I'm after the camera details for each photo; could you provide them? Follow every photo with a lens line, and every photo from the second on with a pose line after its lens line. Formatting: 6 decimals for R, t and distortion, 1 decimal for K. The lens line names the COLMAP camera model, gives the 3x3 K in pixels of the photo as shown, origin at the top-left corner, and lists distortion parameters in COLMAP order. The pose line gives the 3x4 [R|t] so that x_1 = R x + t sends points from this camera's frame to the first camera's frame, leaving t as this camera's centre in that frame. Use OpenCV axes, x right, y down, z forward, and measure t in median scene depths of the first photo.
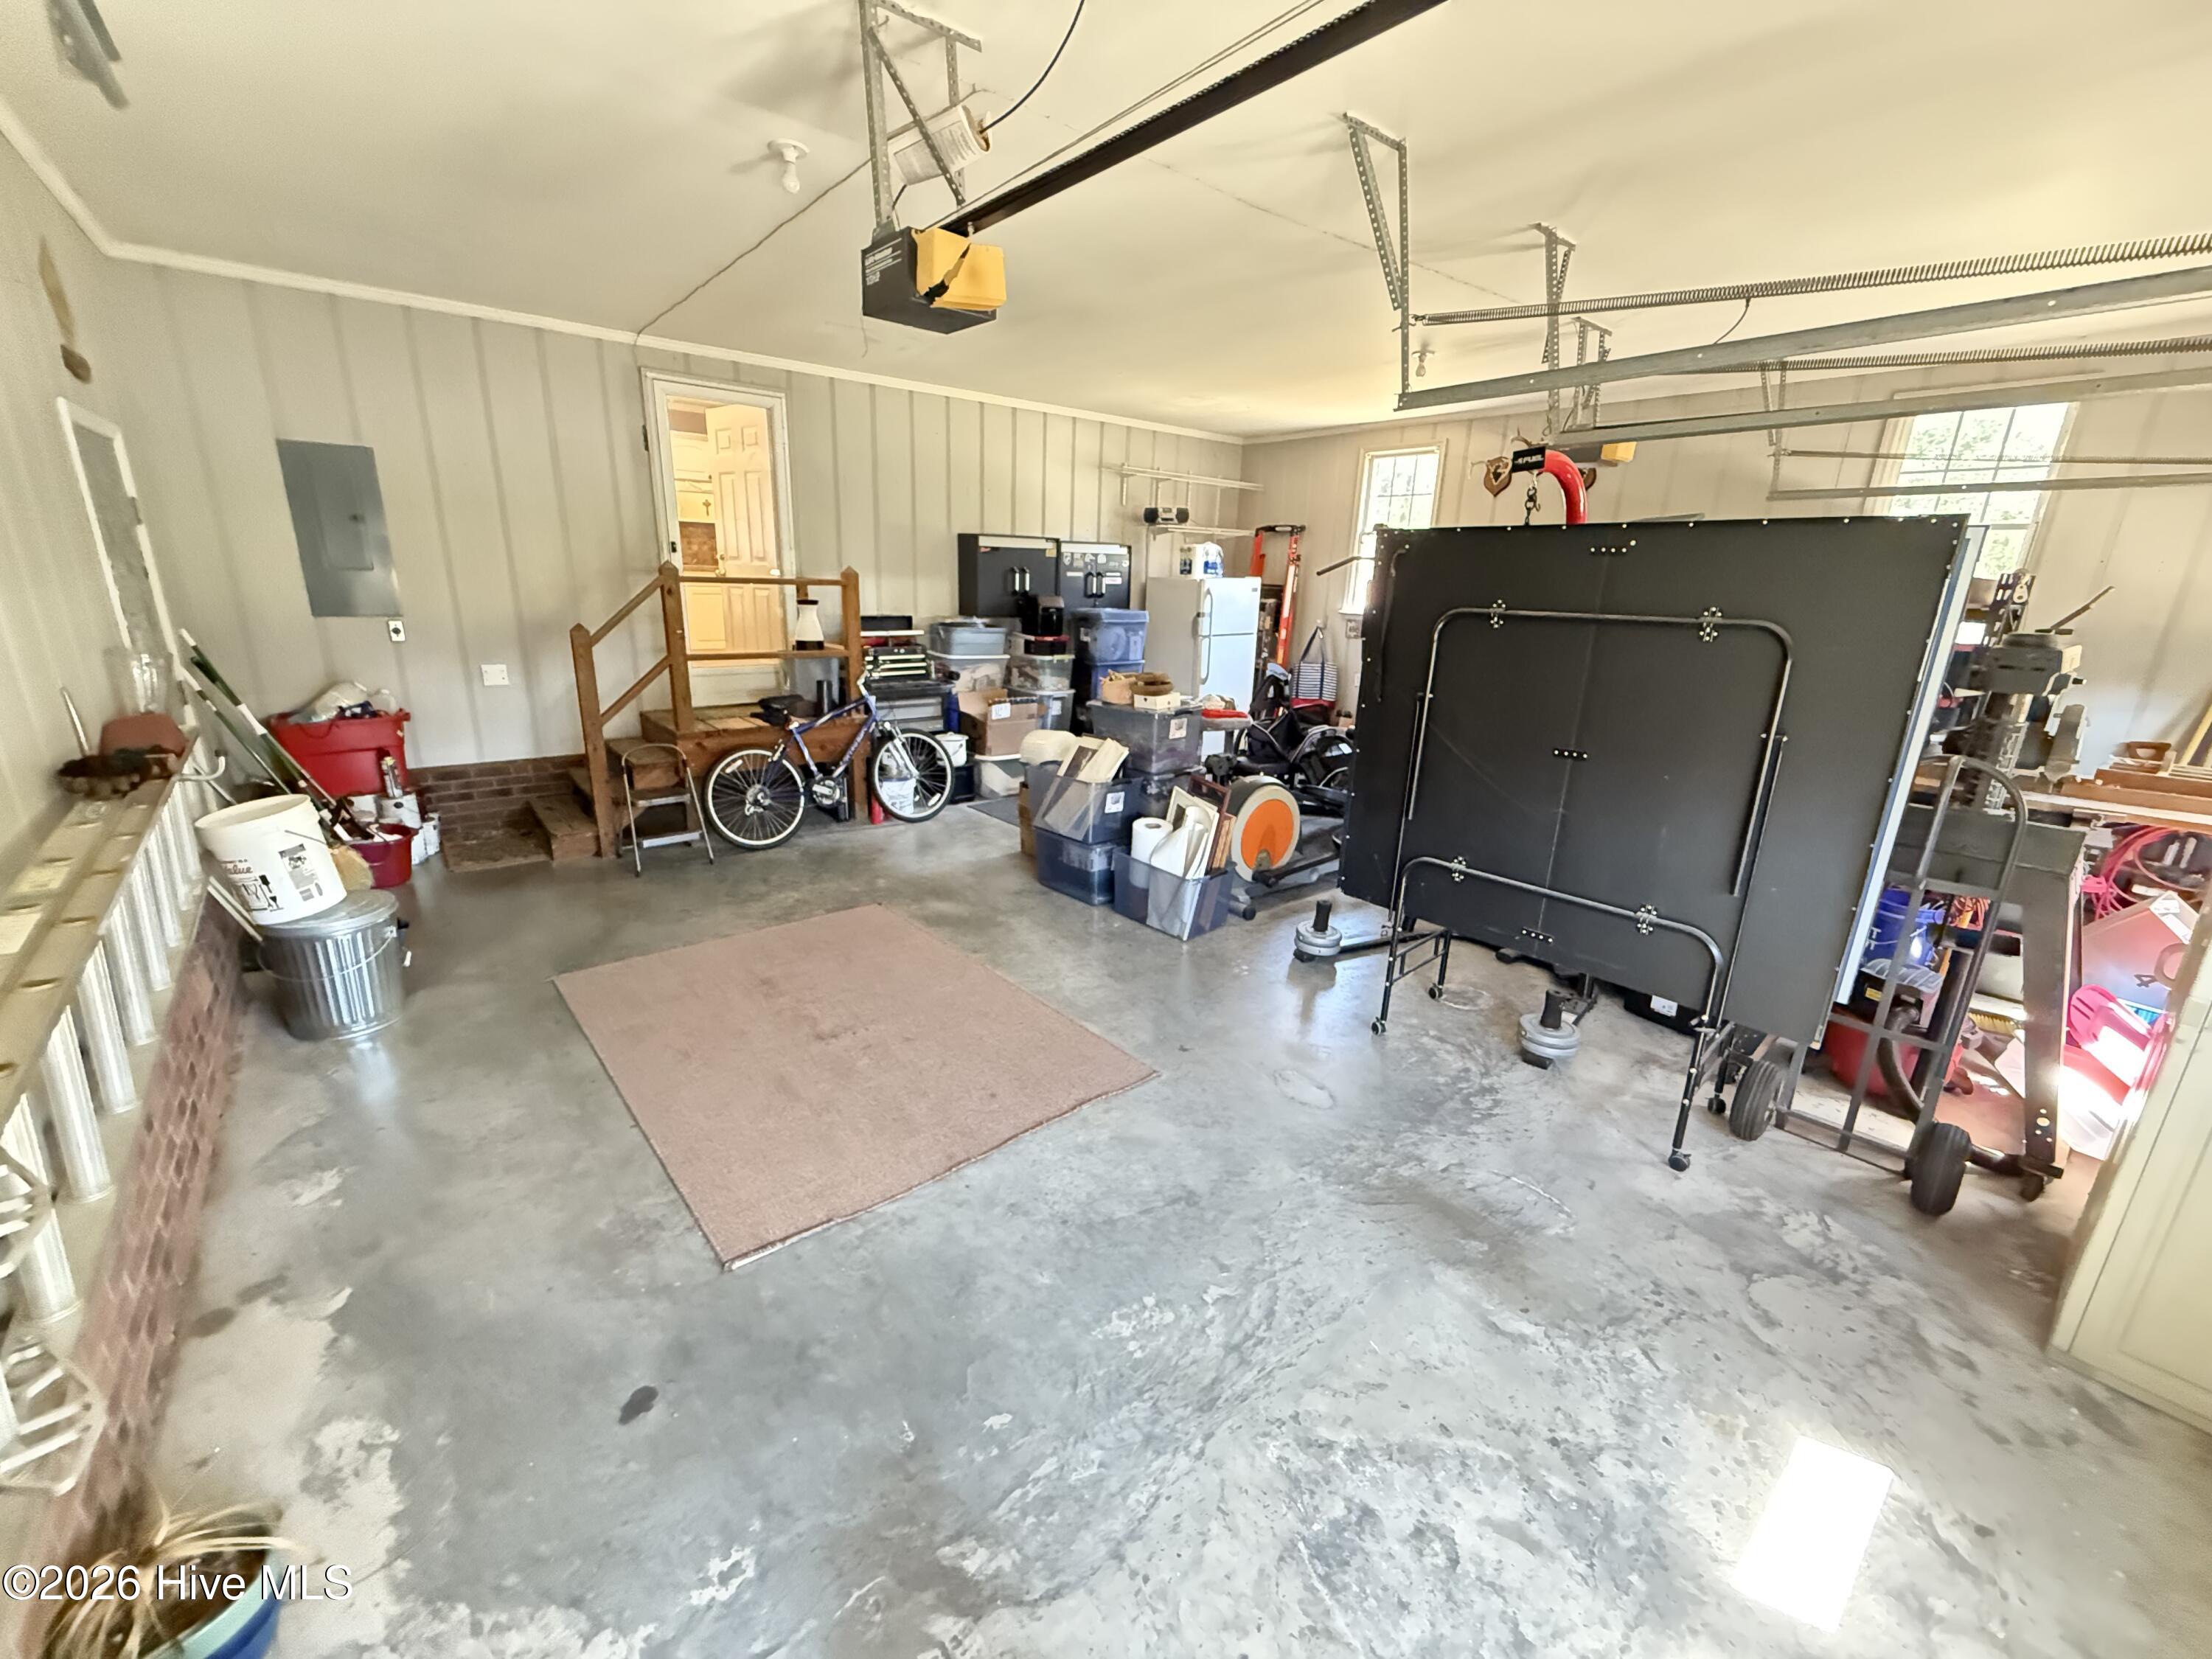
lens RADIAL K [[876.8, 0, 1102.9], [0, 876.8, 829.2], [0, 0, 1]] dist [0.000134, -0.000144]
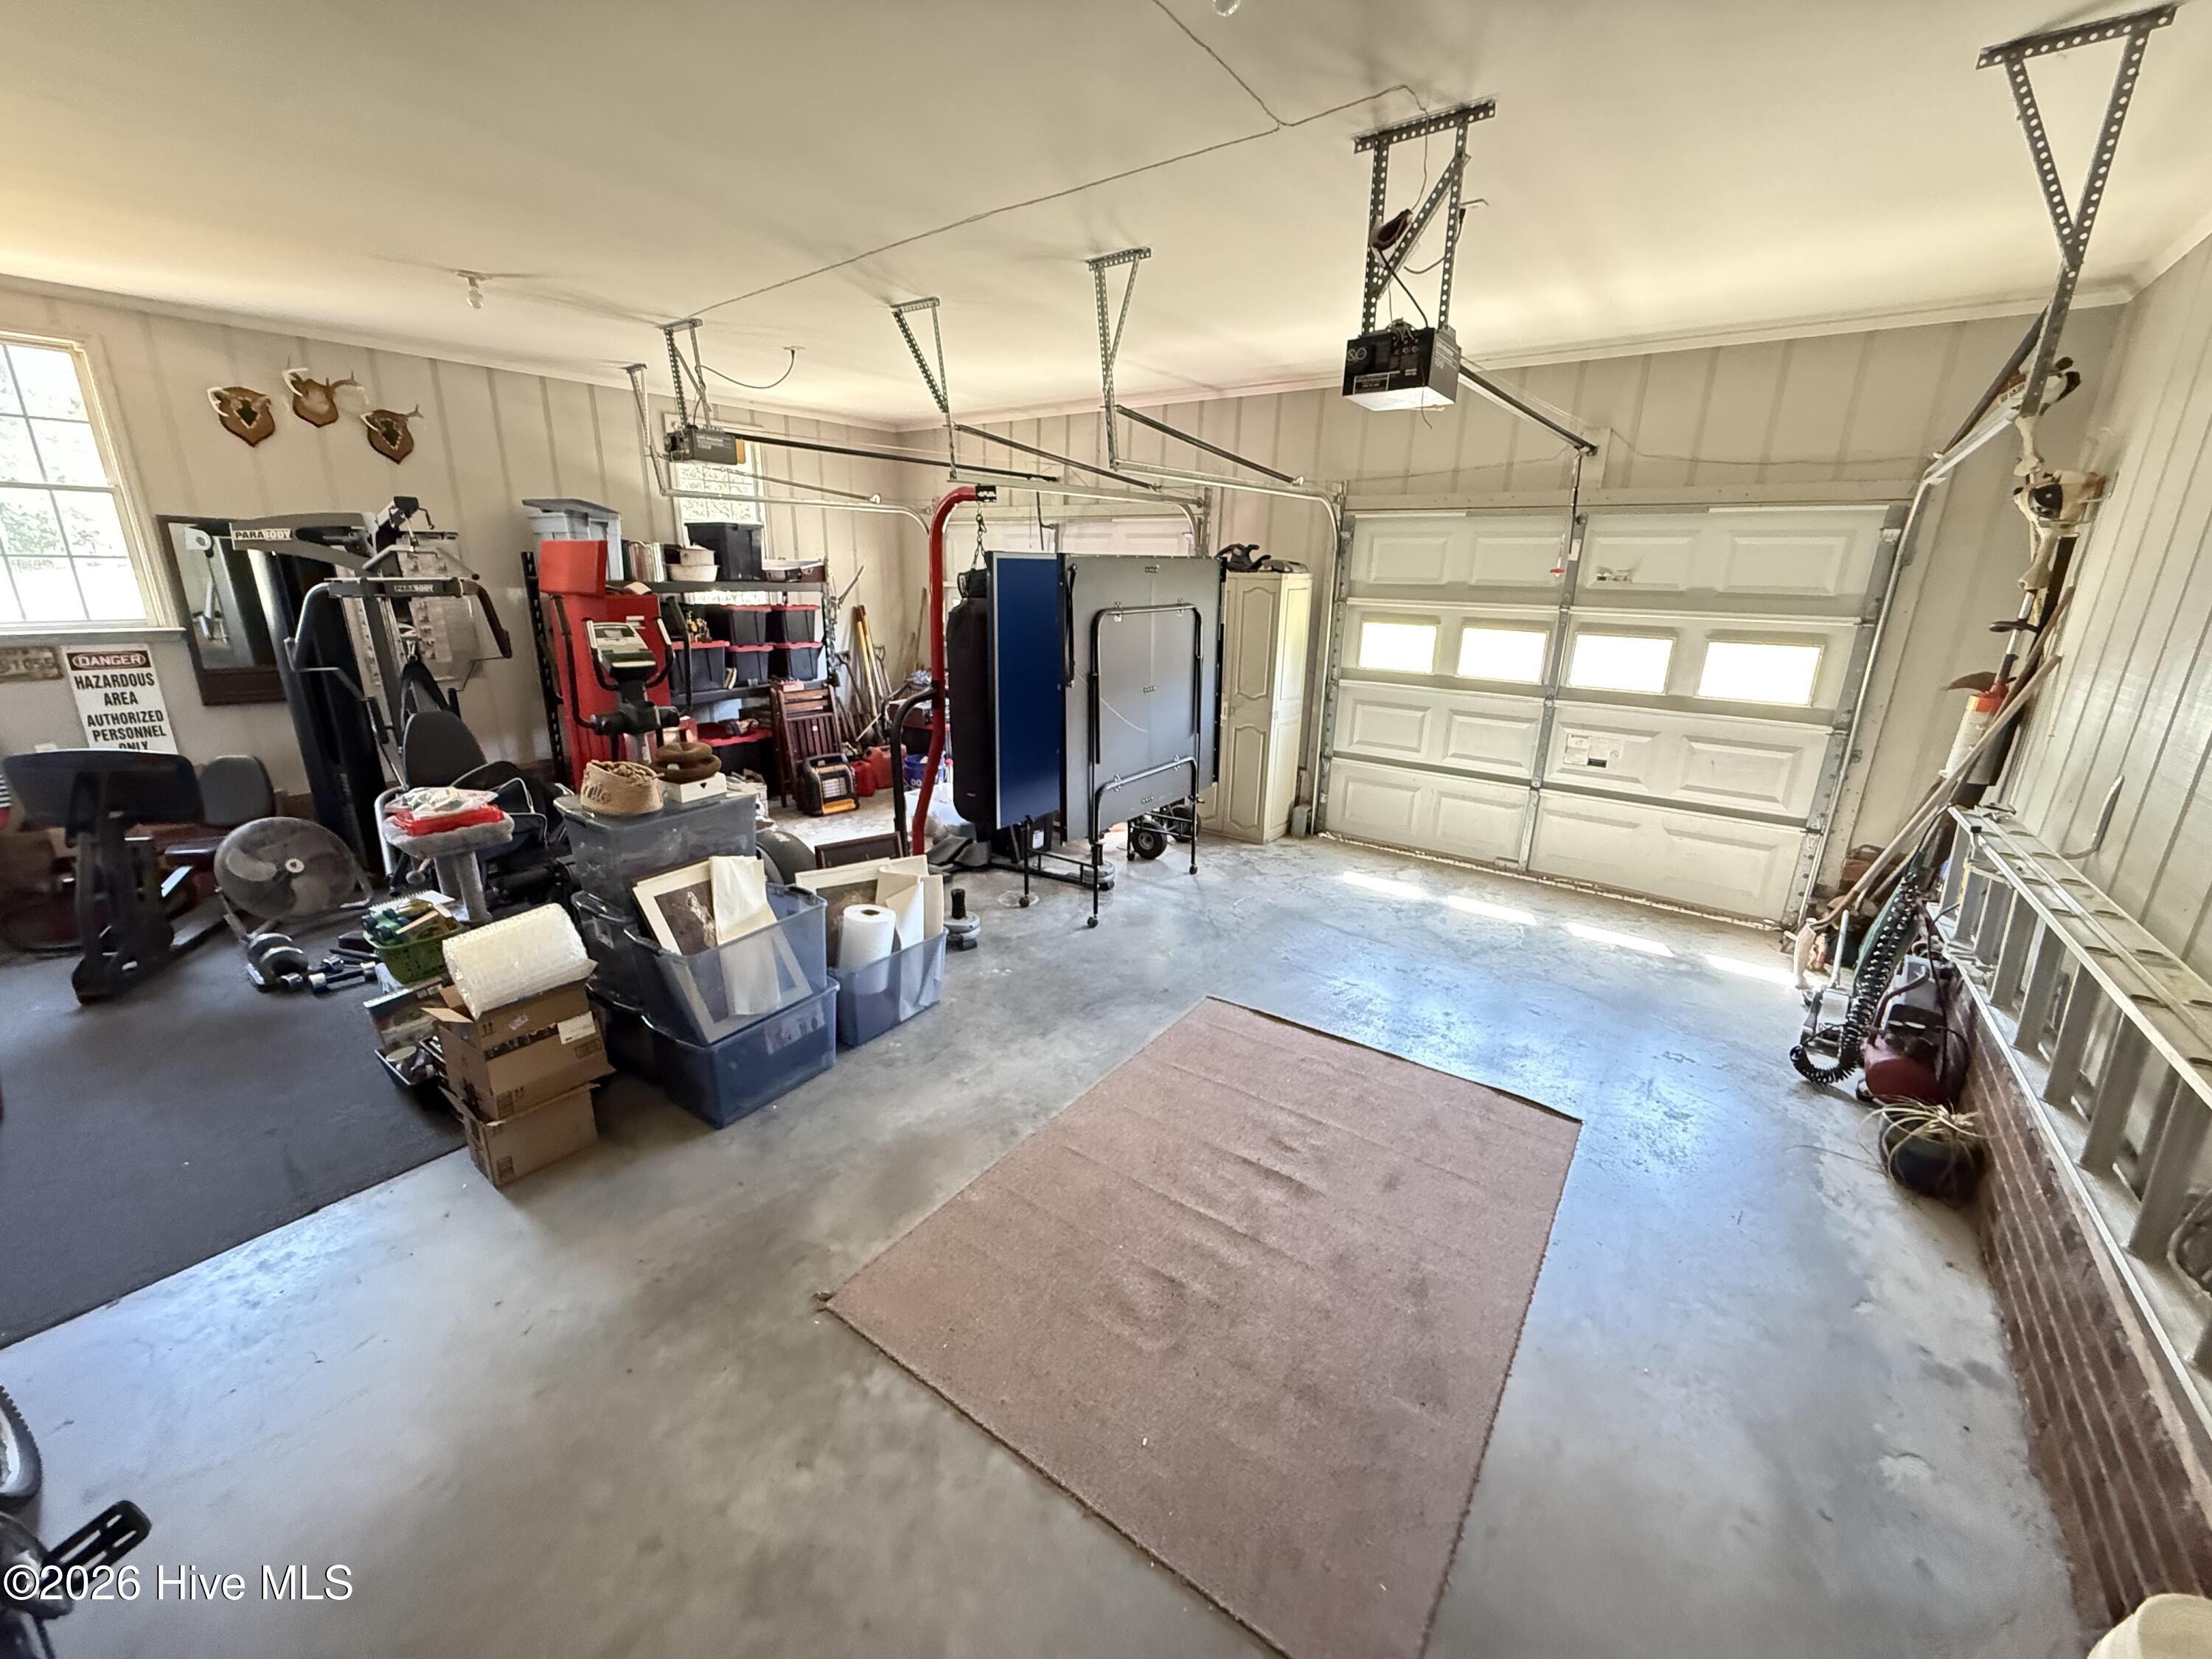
lens RADIAL K [[876.8, 0, 1102.9], [0, 876.8, 829.2], [0, 0, 1]] dist [0.000134, -0.000144]
pose [[-0.217724, -0.321717, 0.921463, -0.935448], [0.253683, 0.893010, 0.371724, -0.420507], [-0.942465, 0.314693, -0.112815, 1.161138]]
